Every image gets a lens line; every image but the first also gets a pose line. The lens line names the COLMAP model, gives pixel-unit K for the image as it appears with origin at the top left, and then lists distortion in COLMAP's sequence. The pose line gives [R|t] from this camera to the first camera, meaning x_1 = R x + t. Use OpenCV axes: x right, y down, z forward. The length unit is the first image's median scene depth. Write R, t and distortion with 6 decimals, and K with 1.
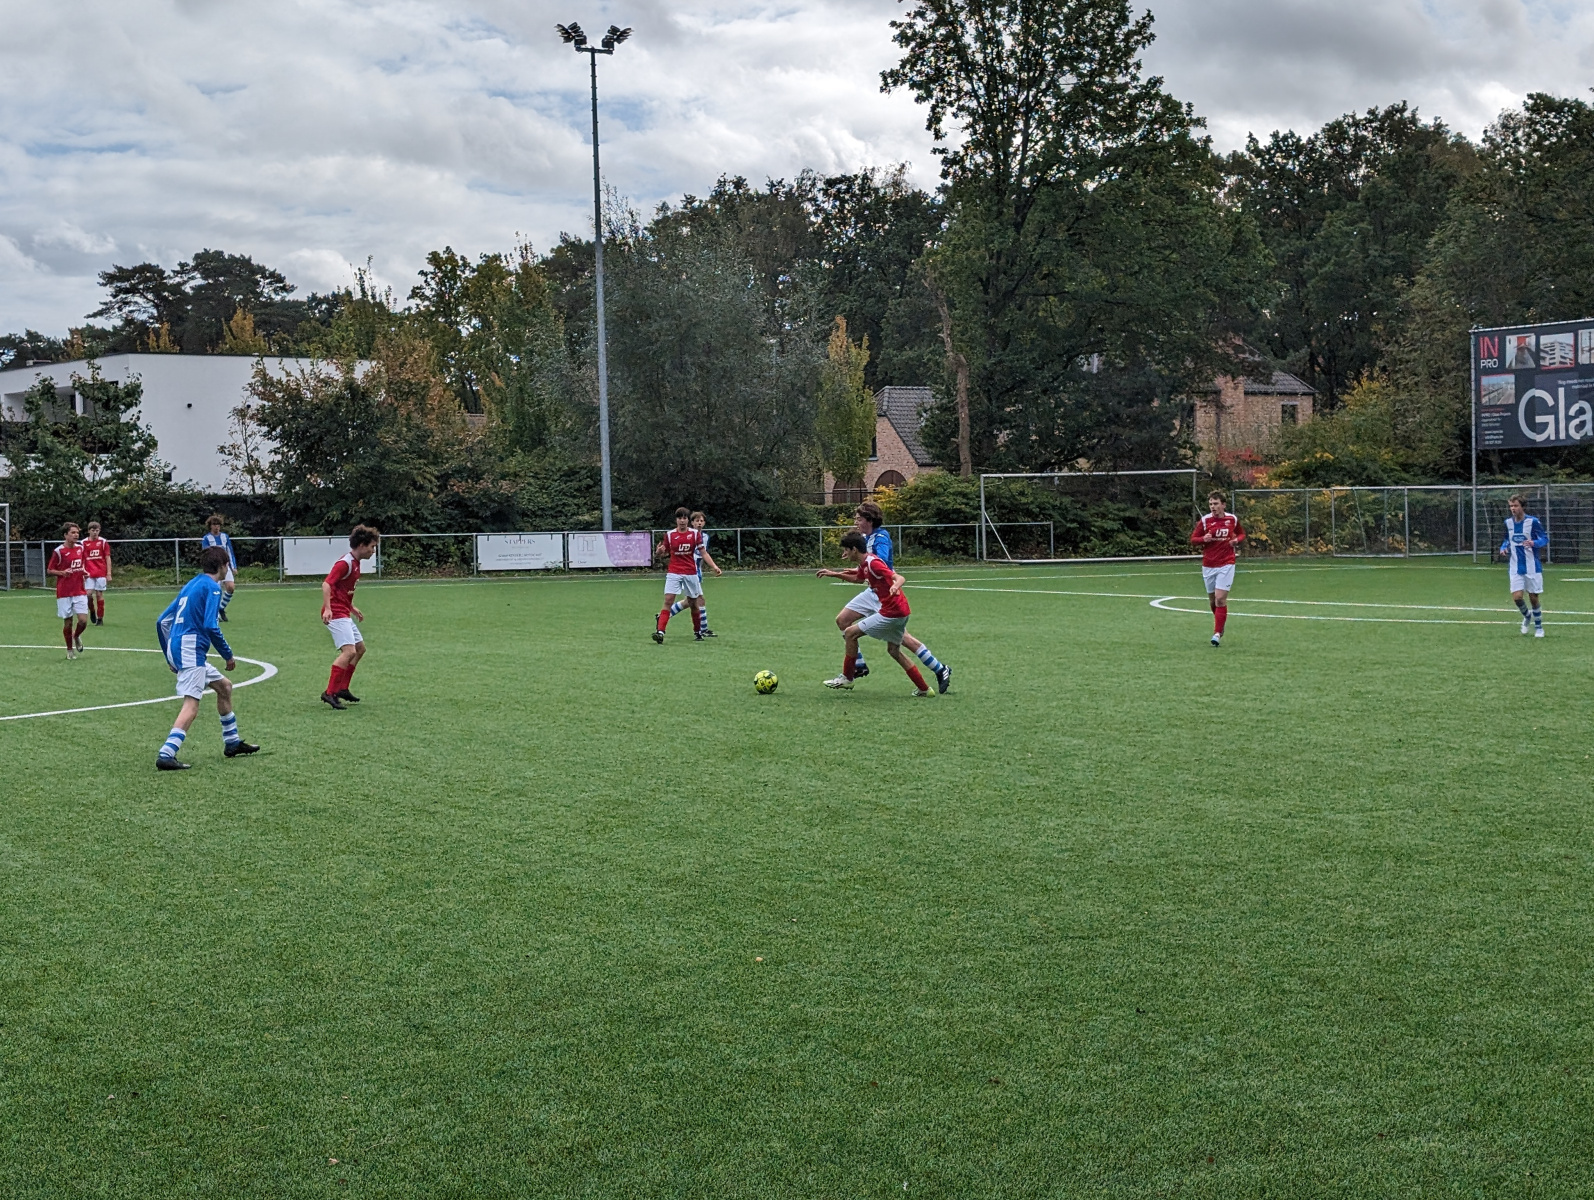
lens RADIAL K [[2599.7, 0, 792.3], [0, 2599.7, 527.0], [0, 0, 1]] dist [0.211995, -0.986895]
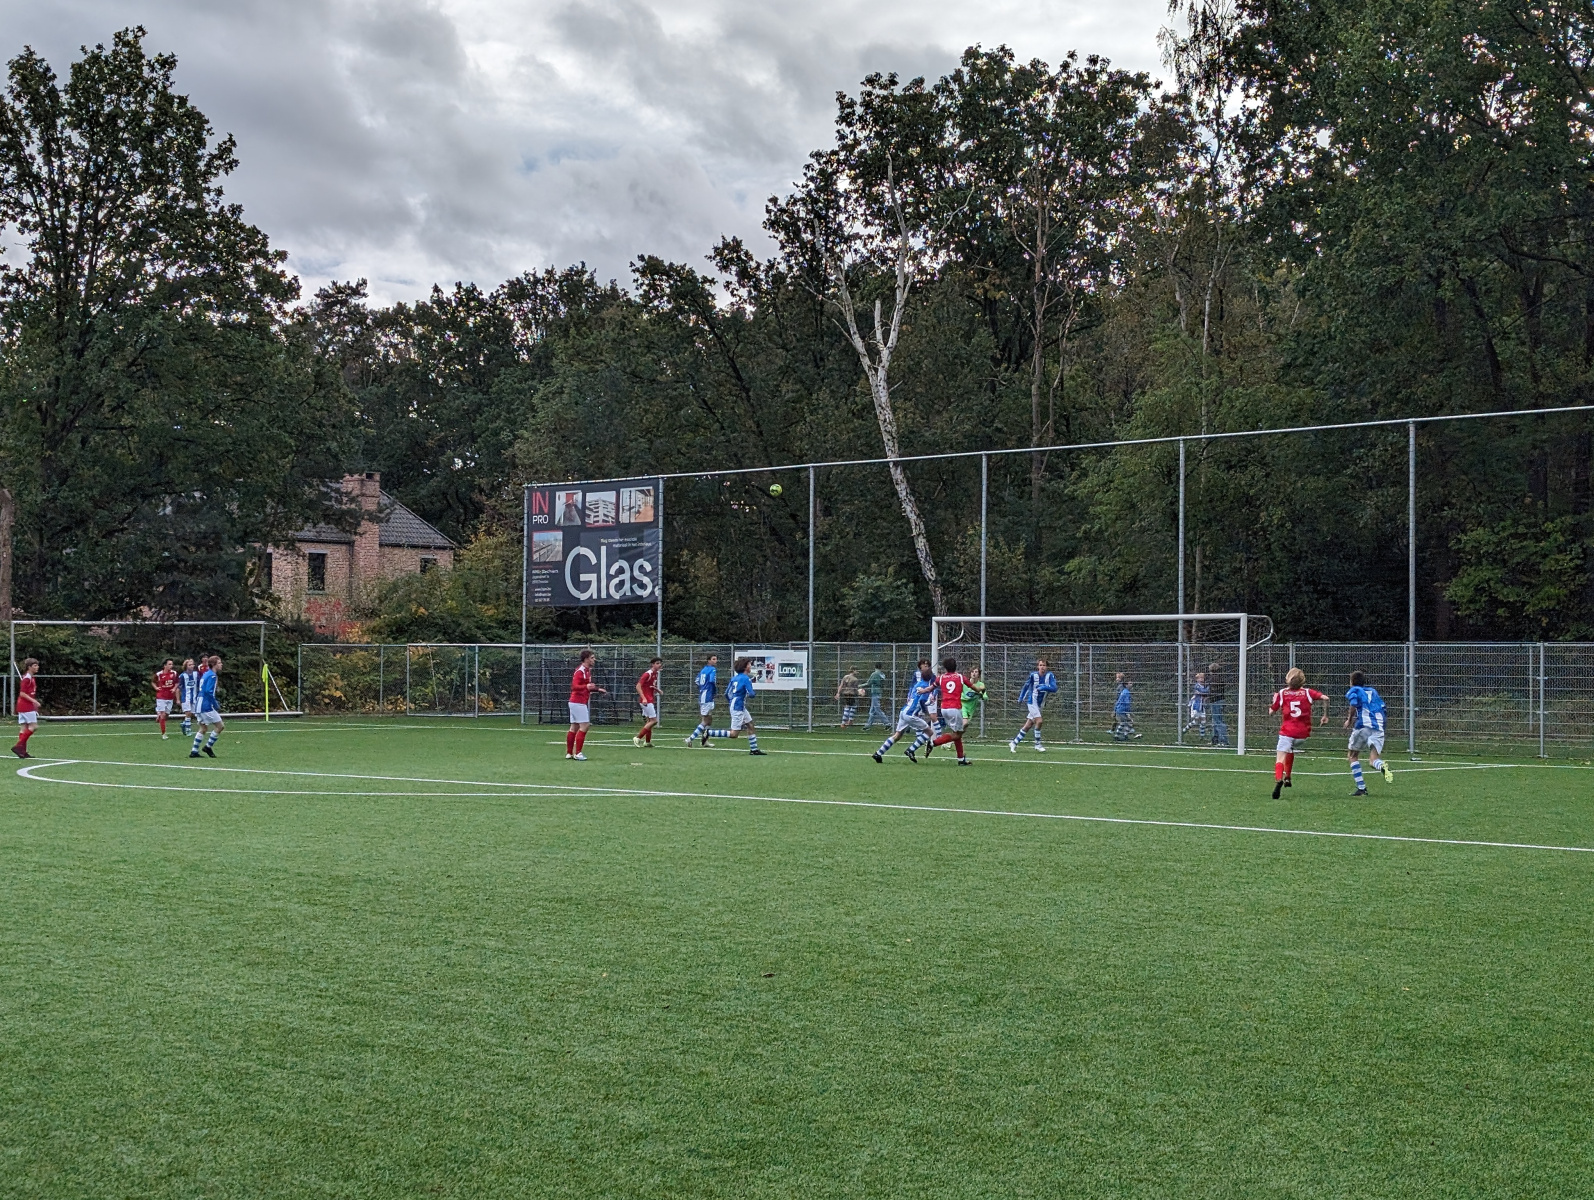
lens RADIAL K [[2558.8, 0, 870.8], [0, 2558.8, 599.0], [0, 0, 1]] dist [0.234746, -1.043424]
pose [[0.956066, 0.026934, 0.291912, 0.089783], [-0.017544, 0.999242, -0.034738, -0.001379], [-0.292627, 0.028091, 0.955814, 0.044565]]
